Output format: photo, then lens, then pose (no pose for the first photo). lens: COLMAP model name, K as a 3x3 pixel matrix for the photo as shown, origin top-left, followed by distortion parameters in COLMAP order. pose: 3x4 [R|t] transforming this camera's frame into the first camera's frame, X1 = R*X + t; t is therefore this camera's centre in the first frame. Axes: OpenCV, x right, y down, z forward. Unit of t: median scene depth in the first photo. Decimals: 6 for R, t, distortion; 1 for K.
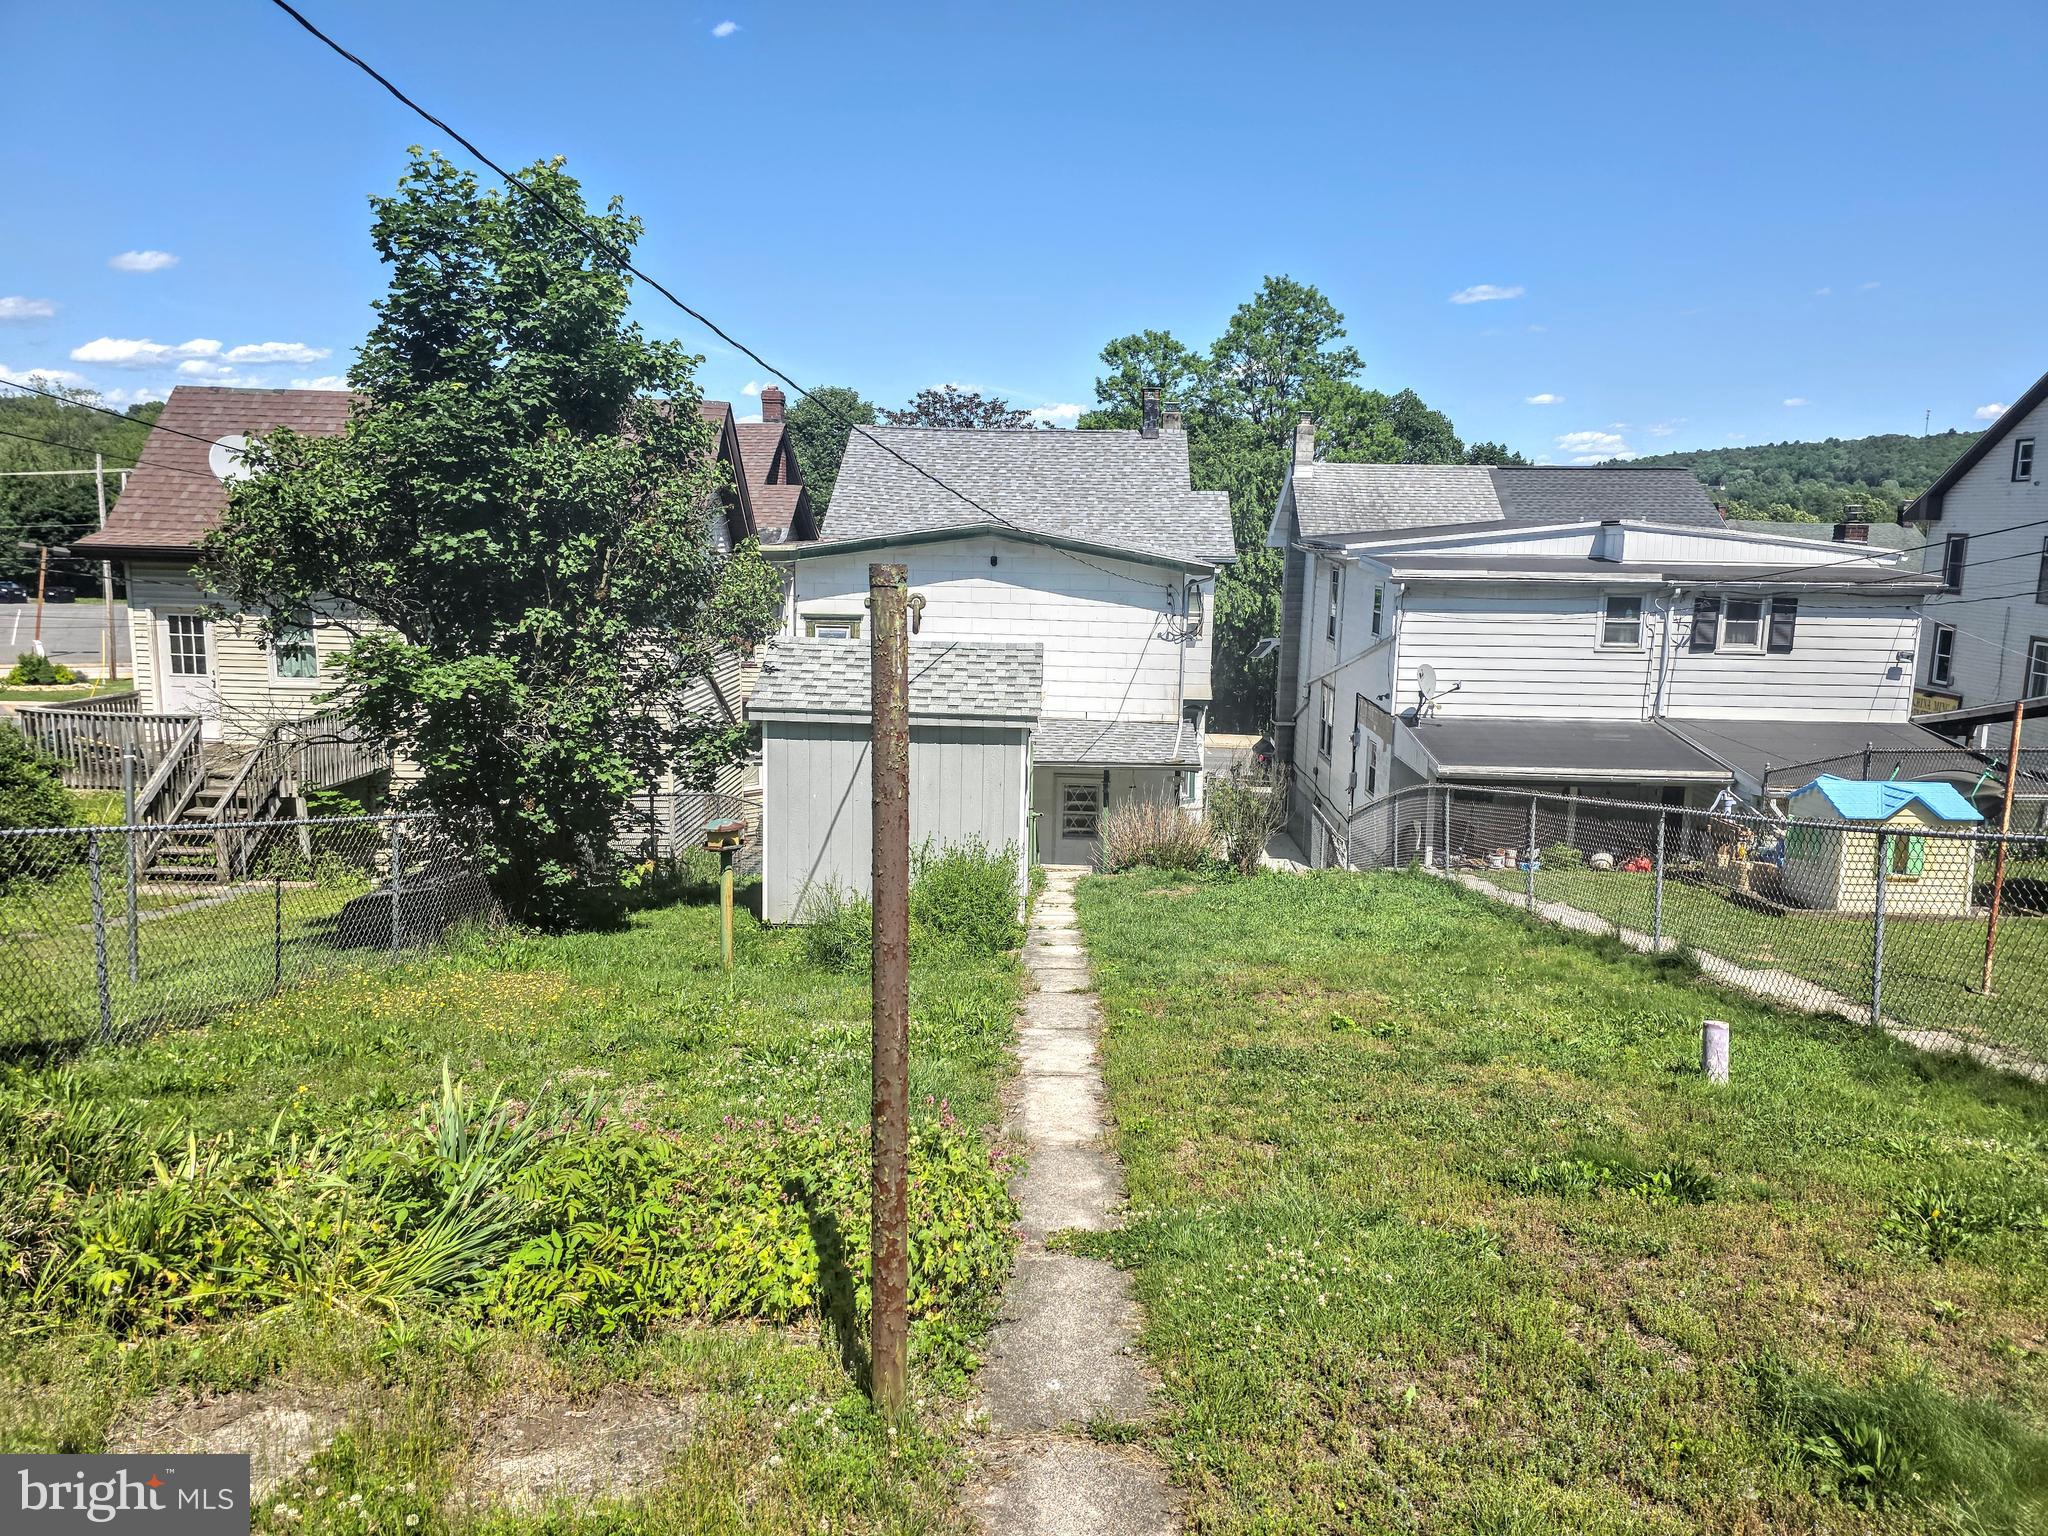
lens RADIAL K [[1403.5, 0, 1026.6], [0, 1403.5, 760.0], [0, 0, 1]] dist [0.057502, -0.042482]
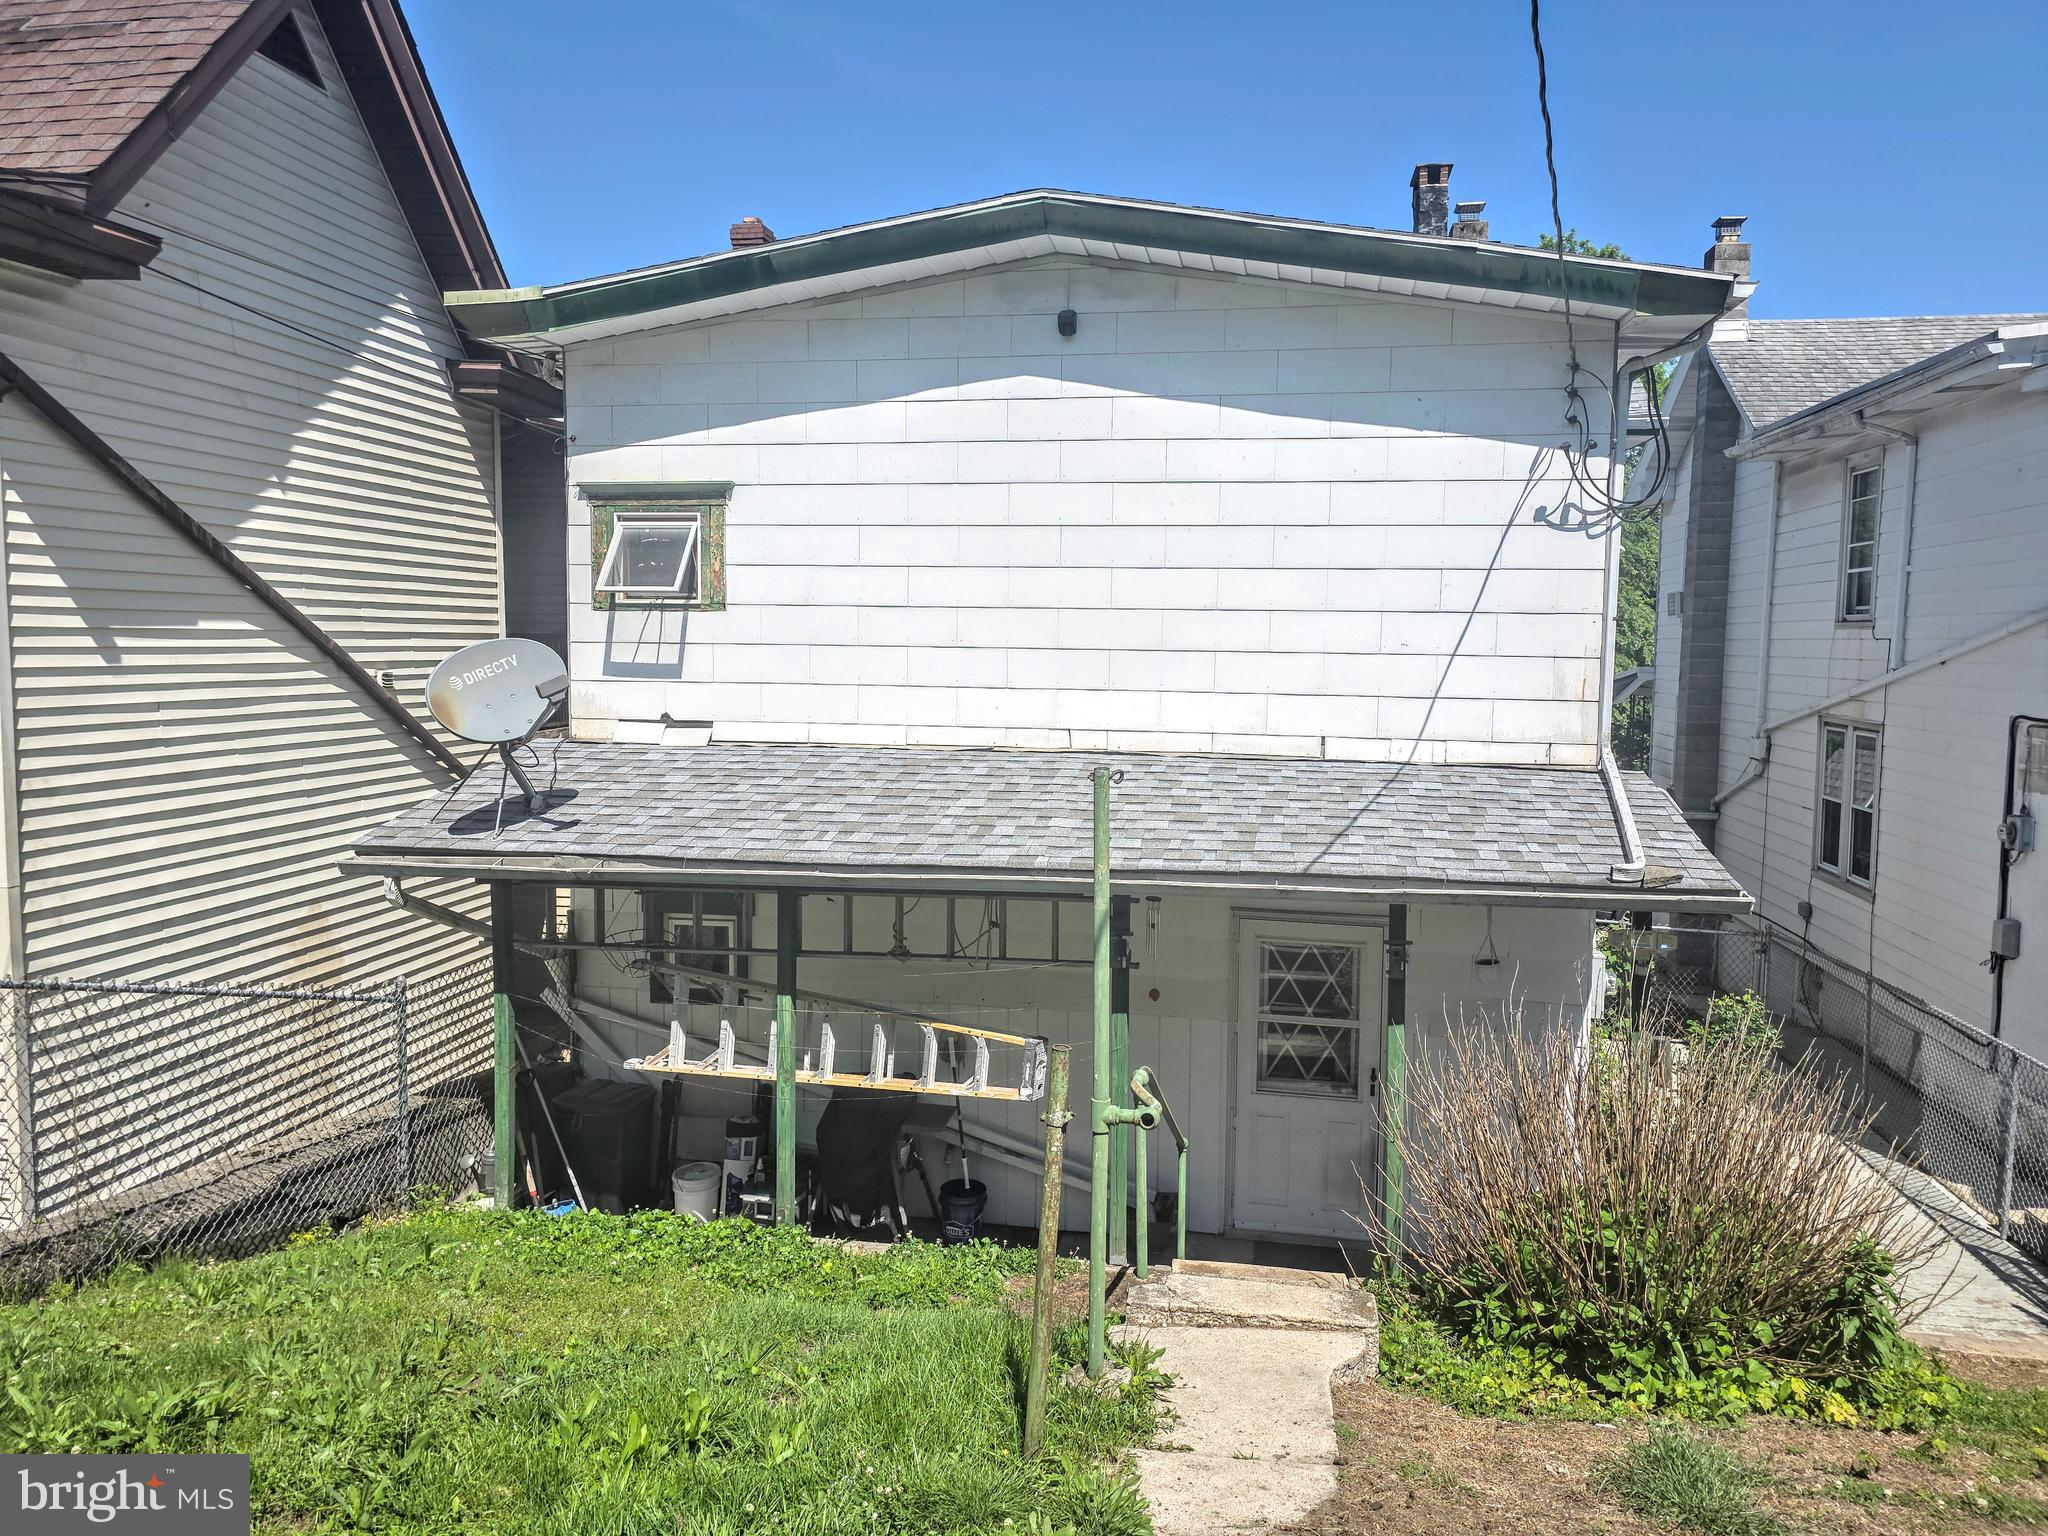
lens RADIAL K [[1403.5, 0, 1030.3], [0, 1403.5, 754.6], [0, 0, 1]] dist [0.057502, -0.042482]
pose [[0.990703, 0.005025, -0.135946, 0.017445], [-0.017095, 0.995994, -0.087767, 0.002953], [0.134961, 0.089275, 0.986821, 0.639489]]
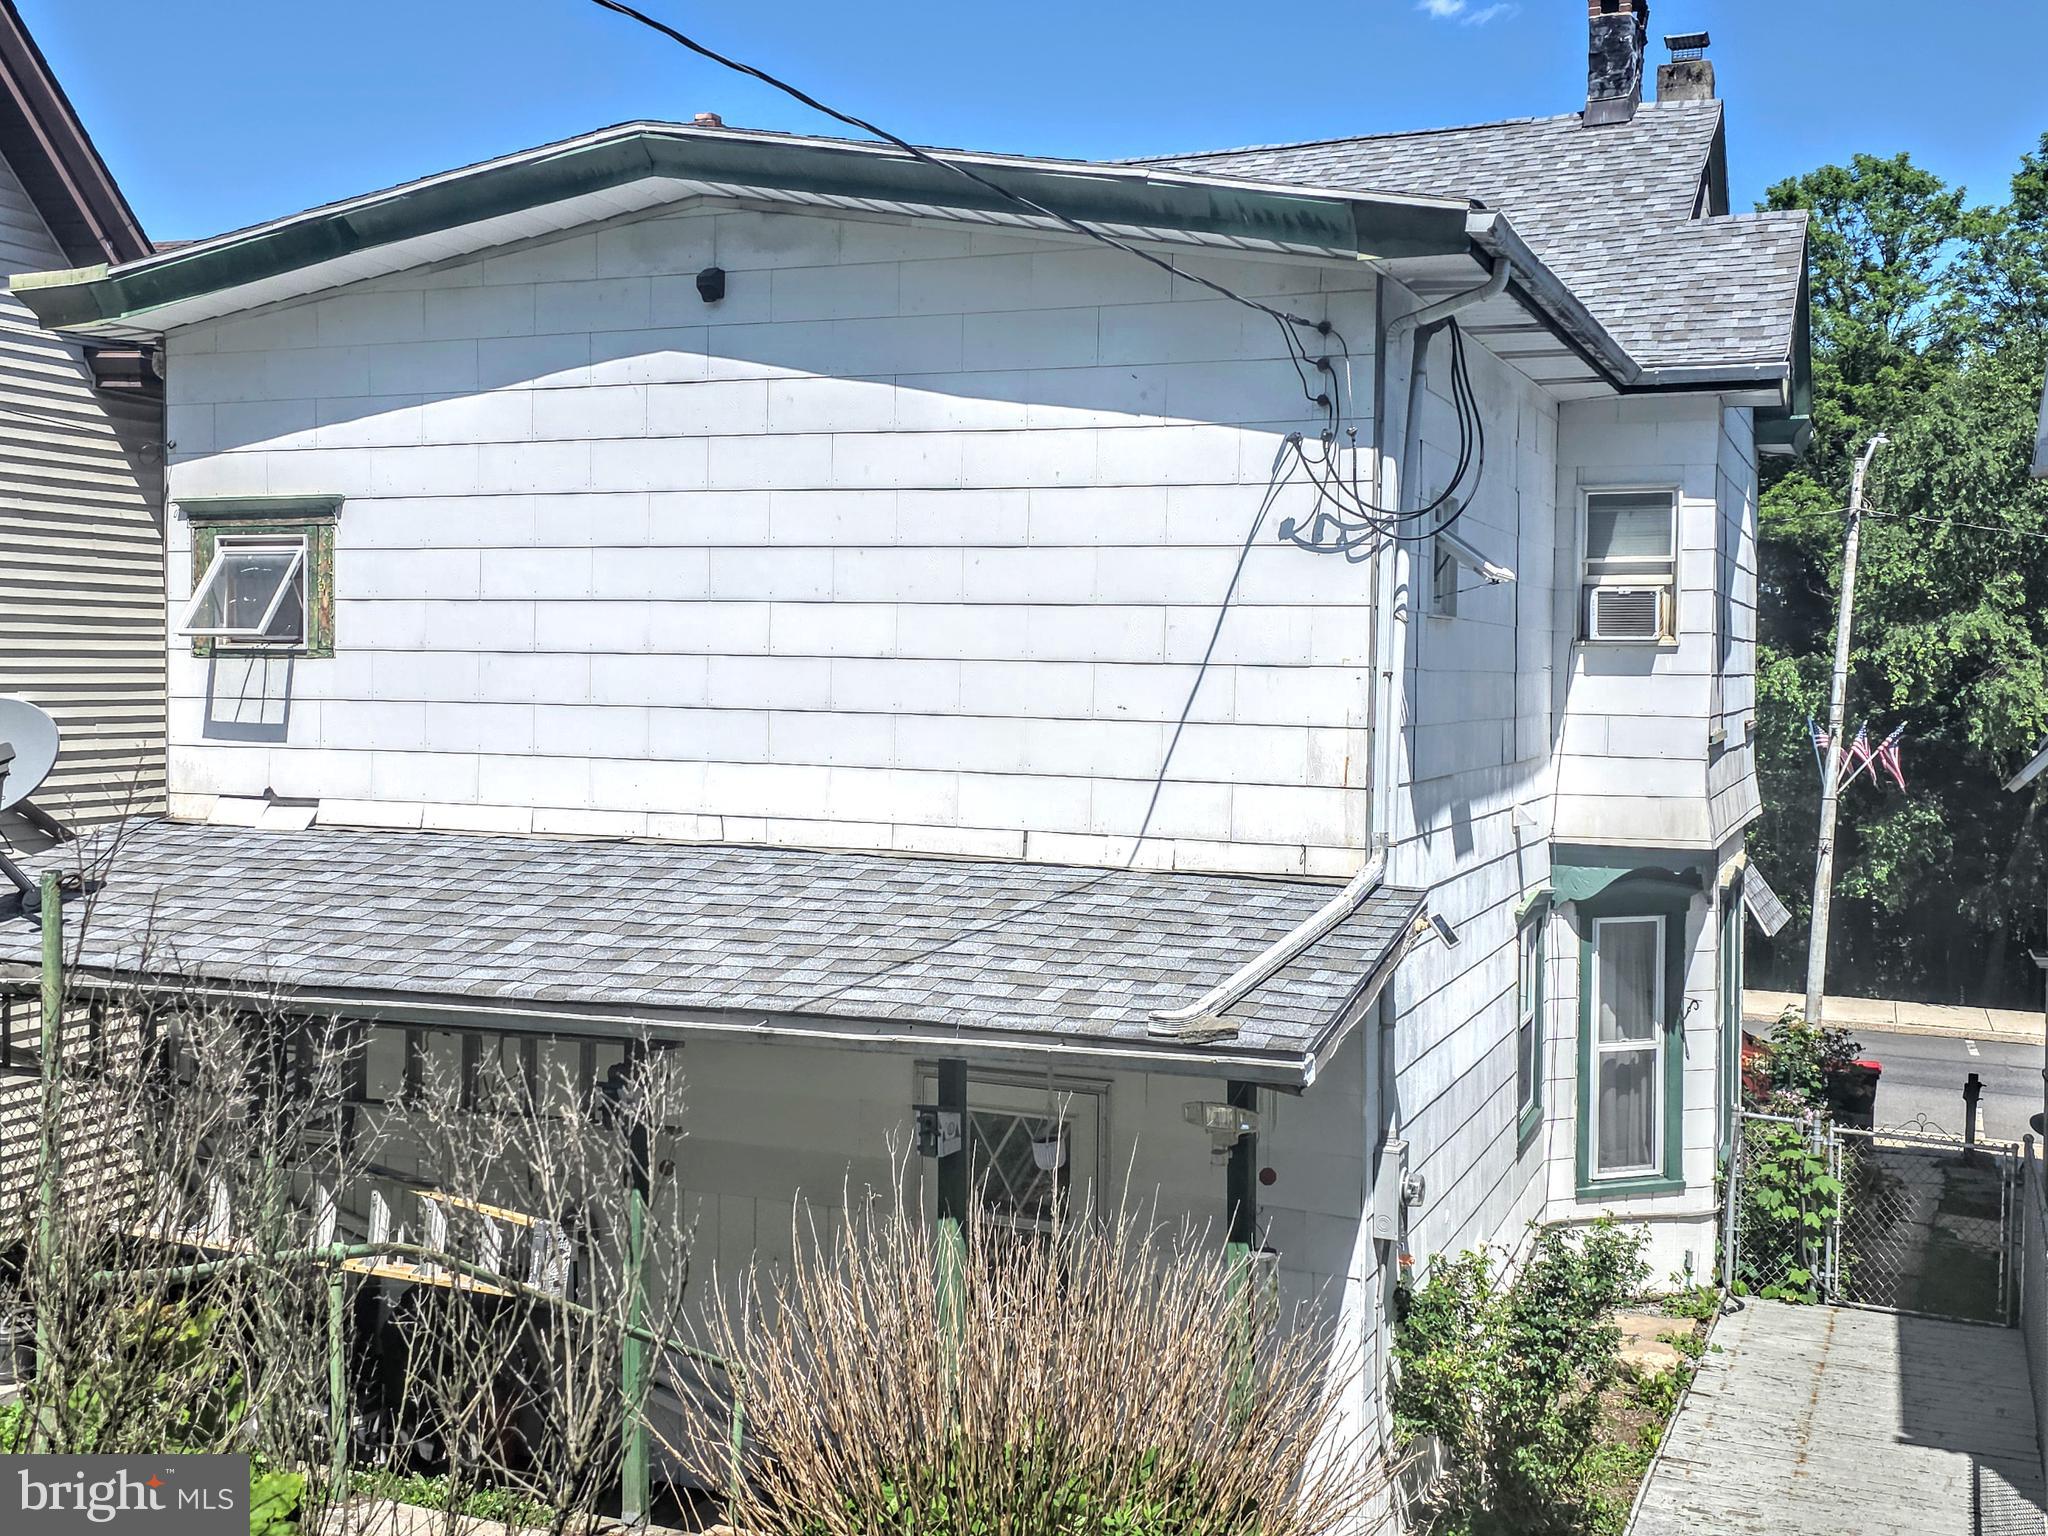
lens RADIAL K [[2148.6, 0, 1034.3], [0, 2148.6, 762.6], [0, 0, 1]] dist [0.009848, 0.000000]
pose [[0.941109, 0.009208, -0.337977, 0.181107], [-0.051131, 0.992008, -0.115349, -0.000935], [0.334214, 0.125837, 0.934059, 0.627175]]
